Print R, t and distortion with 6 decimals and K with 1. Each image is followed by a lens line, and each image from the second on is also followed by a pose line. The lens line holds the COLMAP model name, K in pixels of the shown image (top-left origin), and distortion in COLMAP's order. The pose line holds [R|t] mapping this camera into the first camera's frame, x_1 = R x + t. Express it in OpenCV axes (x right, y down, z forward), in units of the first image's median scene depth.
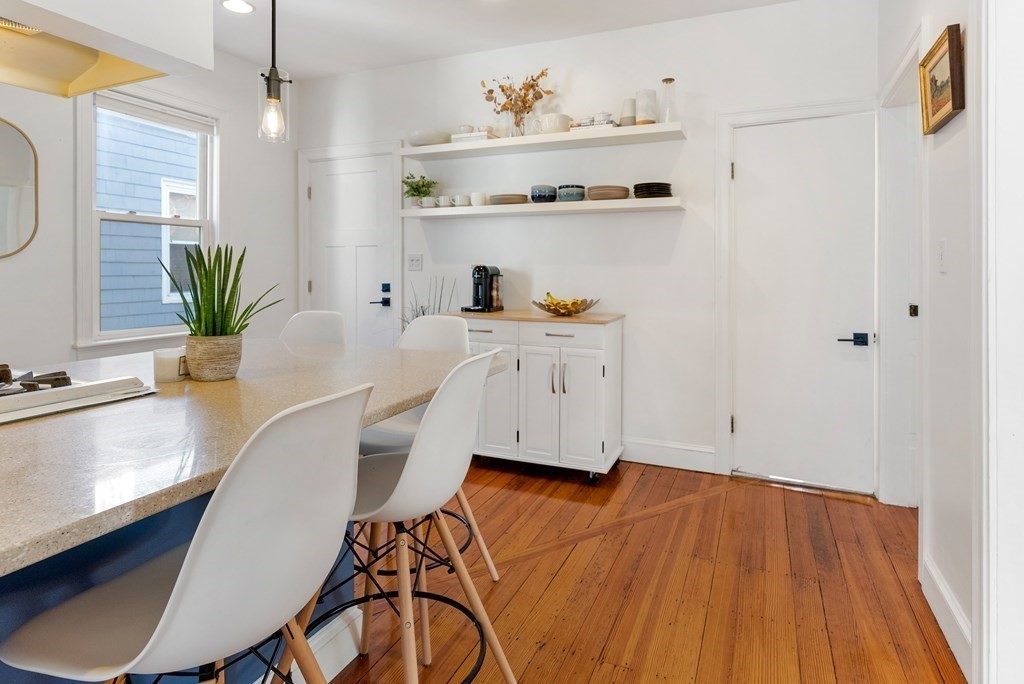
lens RADIAL K [[564.1, 0, 516.0], [0, 564.1, 271.4], [0, 0, 1]] dist [0.017270, 0.000012]
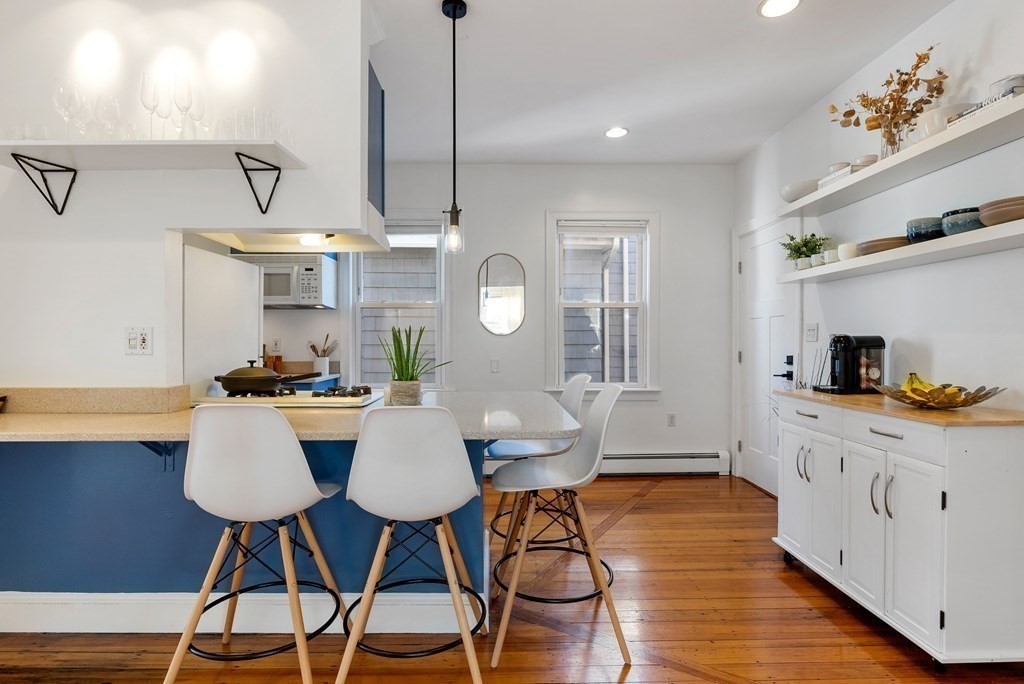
lens RADIAL K [[508.0, 0, 507.3], [0, 508.0, 344.3], [0, 0, 1]] dist [-0.014077, -0.000004]
pose [[0.407358, 0.003125, -0.913263, 0.396449], [-0.000222, 0.999994, 0.003323, 0.000442], [0.913269, -0.001151, 0.407356, 0.278870]]
